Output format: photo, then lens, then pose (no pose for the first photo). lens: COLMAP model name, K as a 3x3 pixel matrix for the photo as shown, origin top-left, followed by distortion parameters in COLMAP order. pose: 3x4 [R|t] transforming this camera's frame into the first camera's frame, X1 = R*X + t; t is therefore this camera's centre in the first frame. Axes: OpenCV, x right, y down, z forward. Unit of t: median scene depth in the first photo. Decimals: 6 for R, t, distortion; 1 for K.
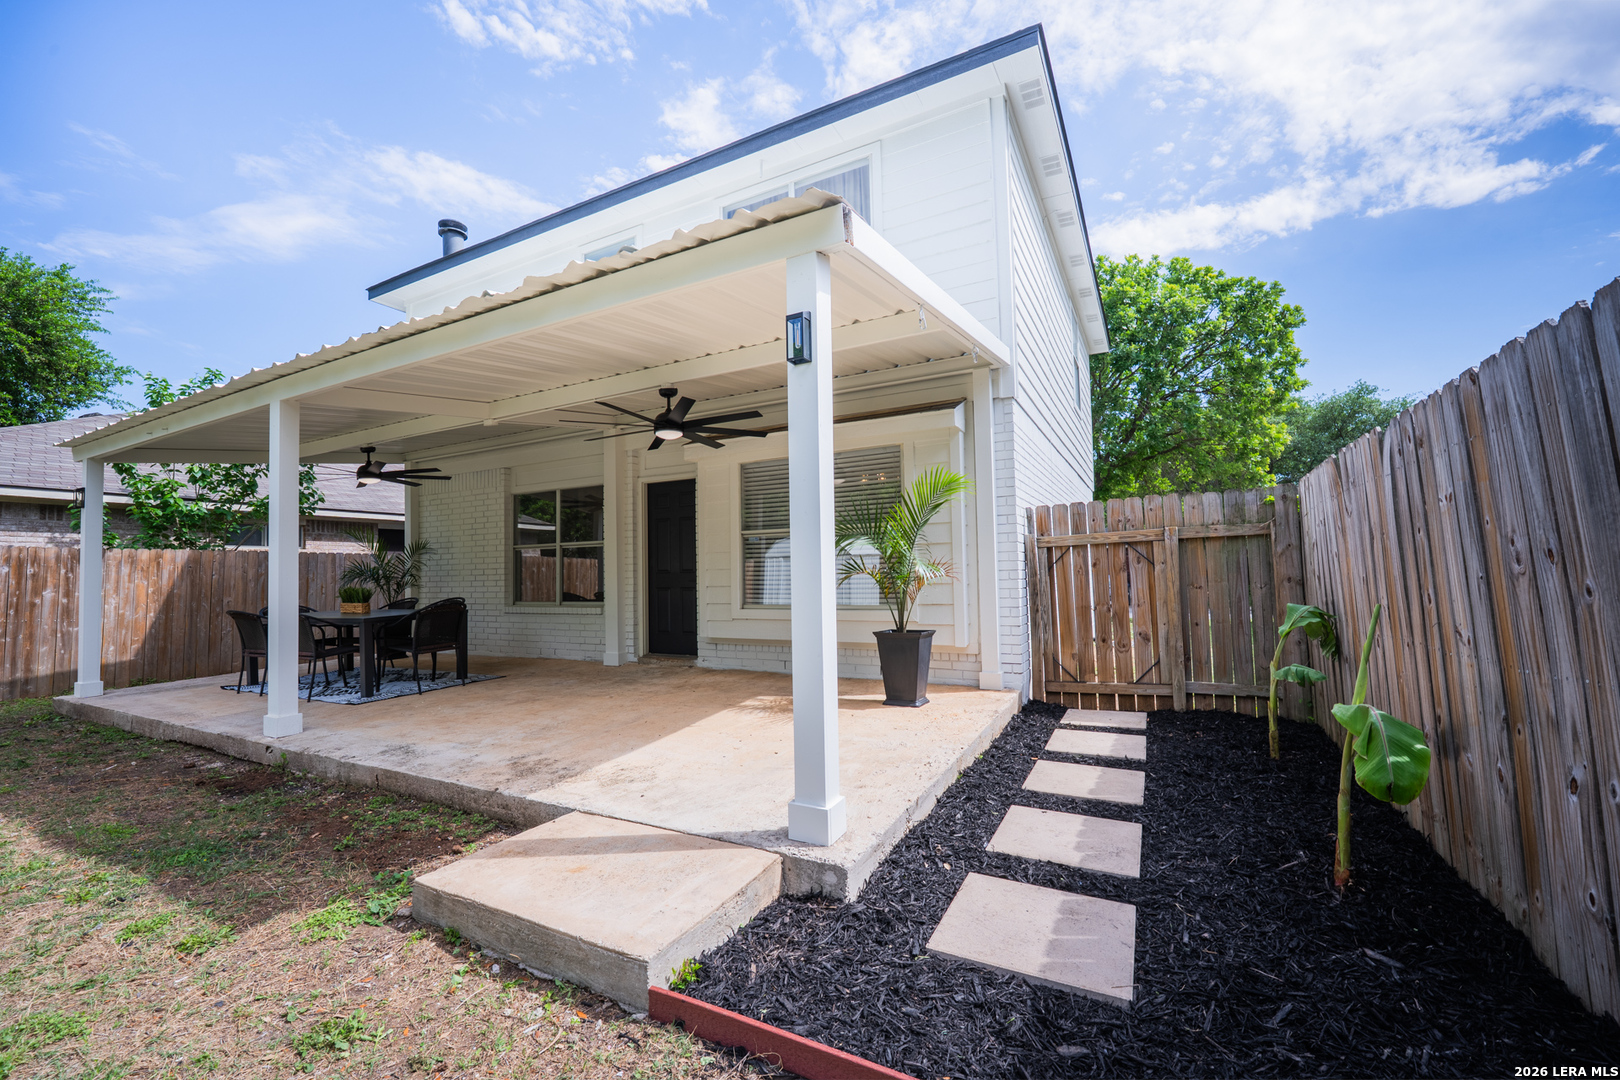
lens RADIAL K [[663.2, 0, 806.9], [0, 663.2, 543.9], [0, 0, 1]] dist [-0.017548, 0.000034]
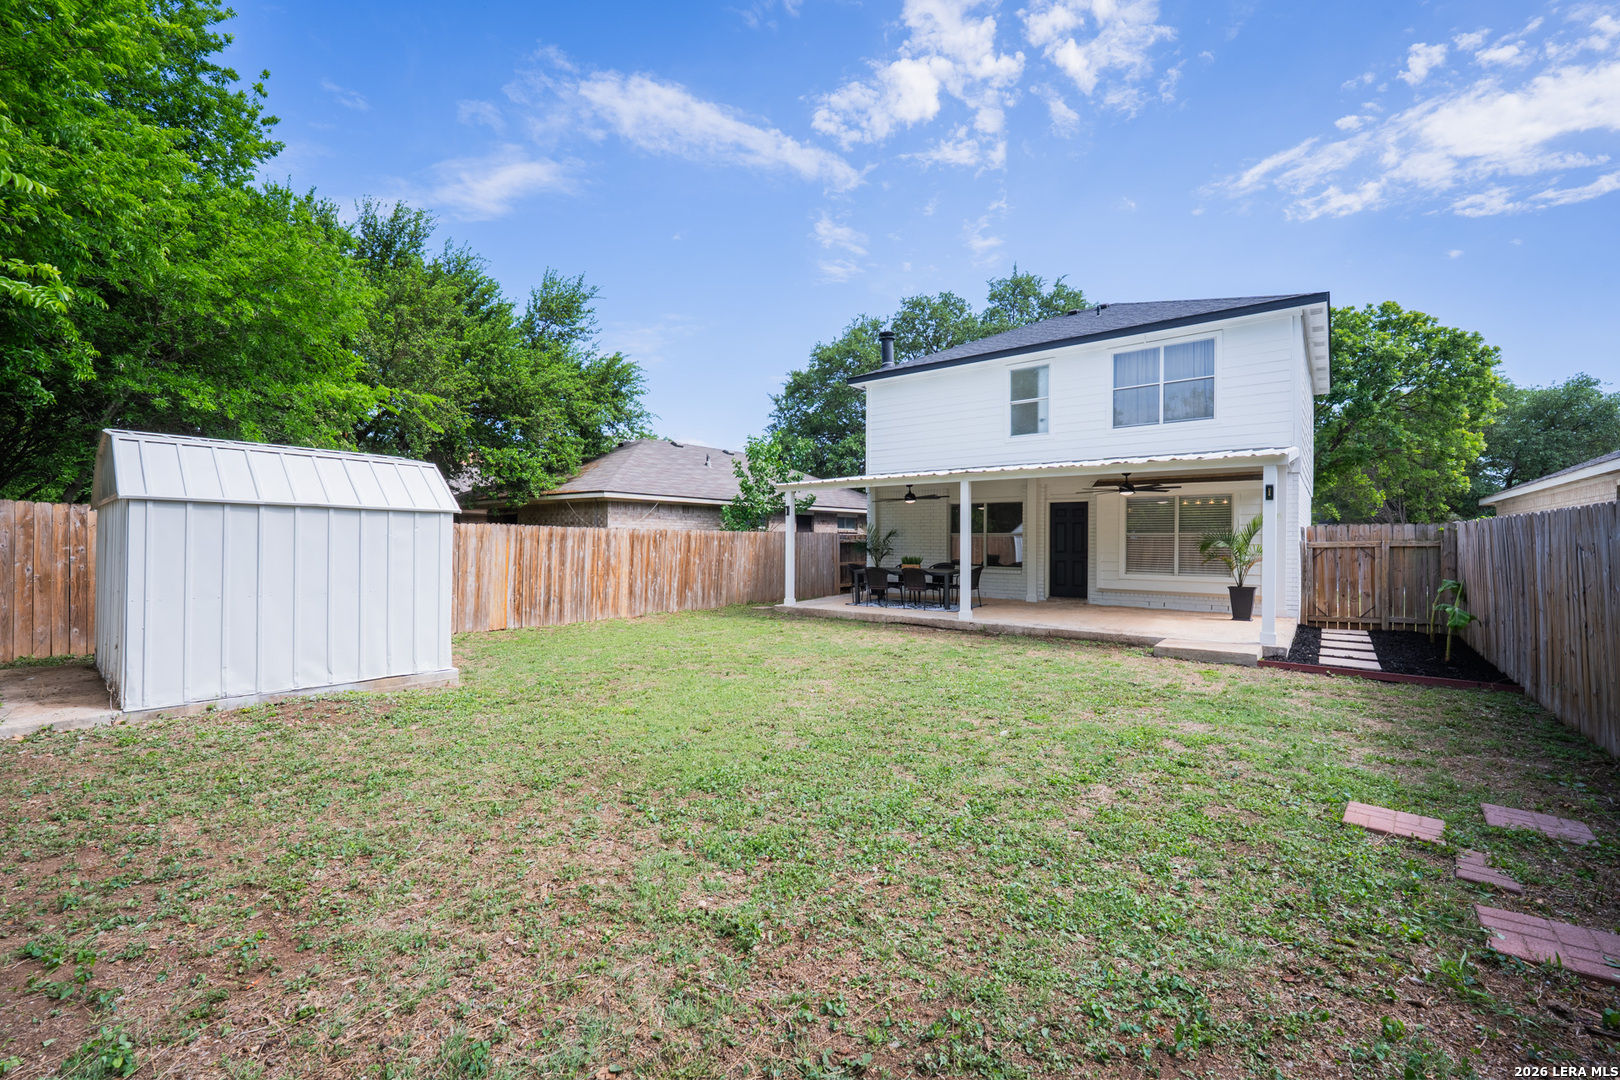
lens RADIAL K [[663.2, 0, 806.9], [0, 663.2, 543.9], [0, 0, 1]] dist [-0.017548, 0.000034]
pose [[0.982124, 0.025624, -0.186485, -0.782180], [-0.015423, 0.998314, 0.055951, -0.096540], [0.187604, -0.052075, 0.980863, -1.245995]]
